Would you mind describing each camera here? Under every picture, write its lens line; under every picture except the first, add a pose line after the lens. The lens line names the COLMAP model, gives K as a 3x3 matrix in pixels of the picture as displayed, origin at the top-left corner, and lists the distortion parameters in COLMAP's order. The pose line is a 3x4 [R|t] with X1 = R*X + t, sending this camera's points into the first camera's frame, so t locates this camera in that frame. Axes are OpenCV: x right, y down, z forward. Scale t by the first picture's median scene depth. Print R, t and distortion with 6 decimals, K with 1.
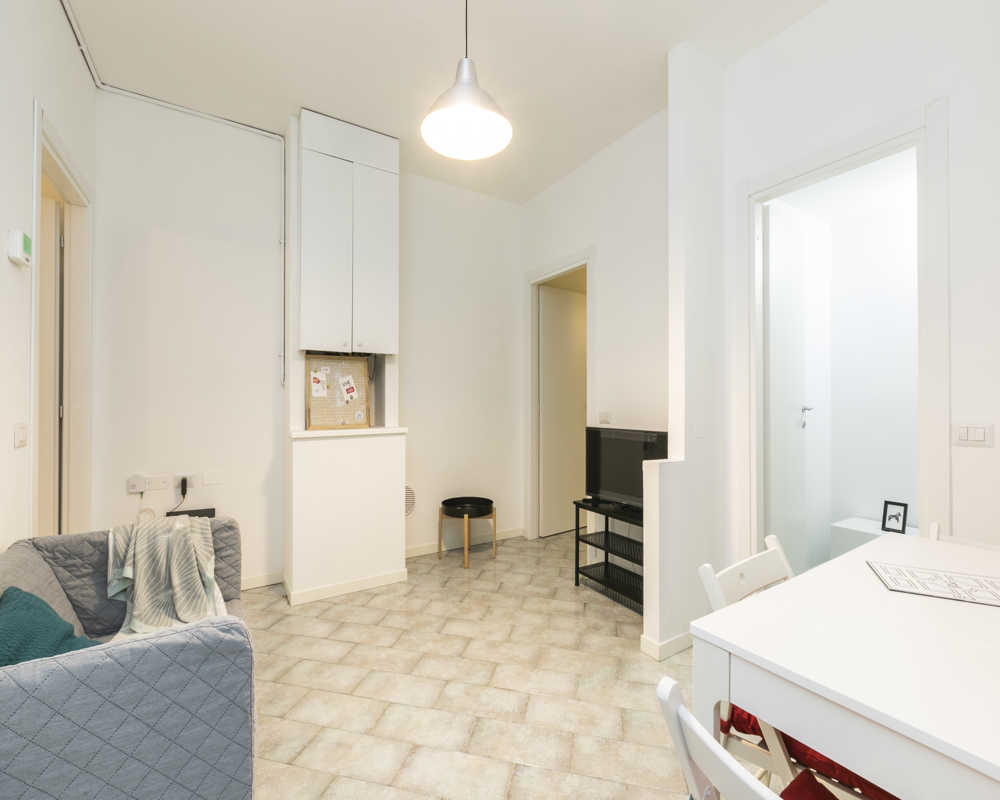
lens RADIAL K [[438.6, 0, 502.9], [0, 438.6, 397.9], [0, 0, 1]] dist [-0.000391, 0.000070]
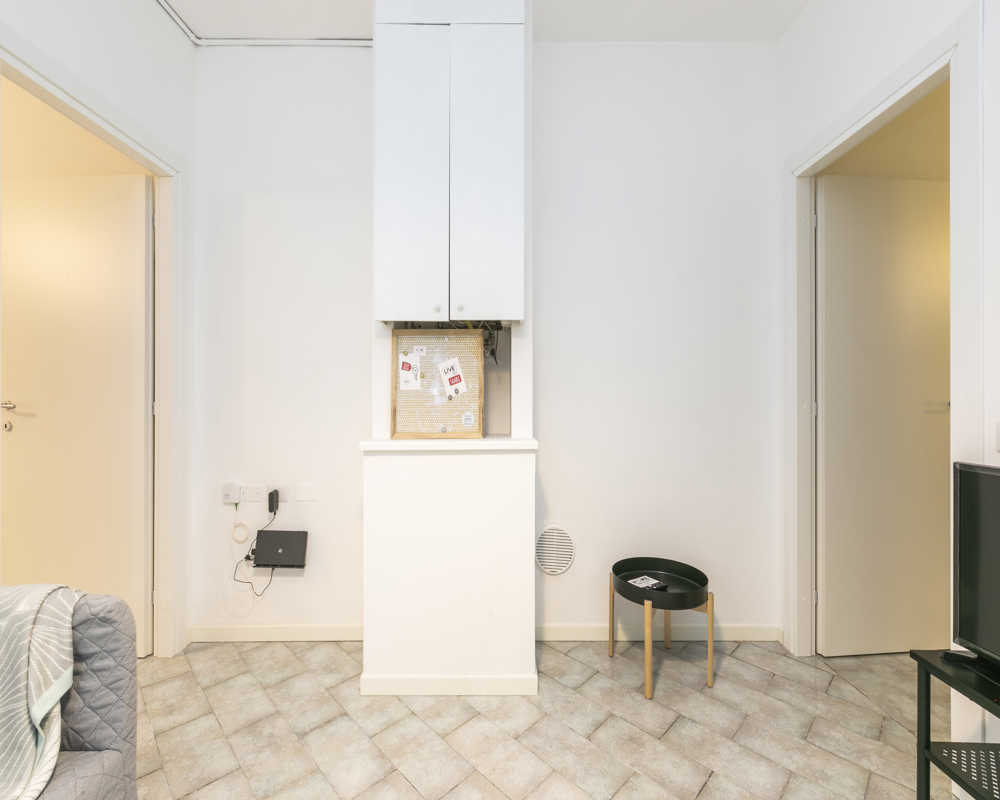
lens RADIAL K [[438.6, 0, 502.9], [0, 438.6, 397.9], [0, 0, 1]] dist [-0.000391, 0.000070]
pose [[0.843596, -0.001548, -0.536976, 0.066135], [0.004329, 0.999983, 0.003919, 0.006978], [0.536961, -0.005631, 0.843588, 0.486038]]
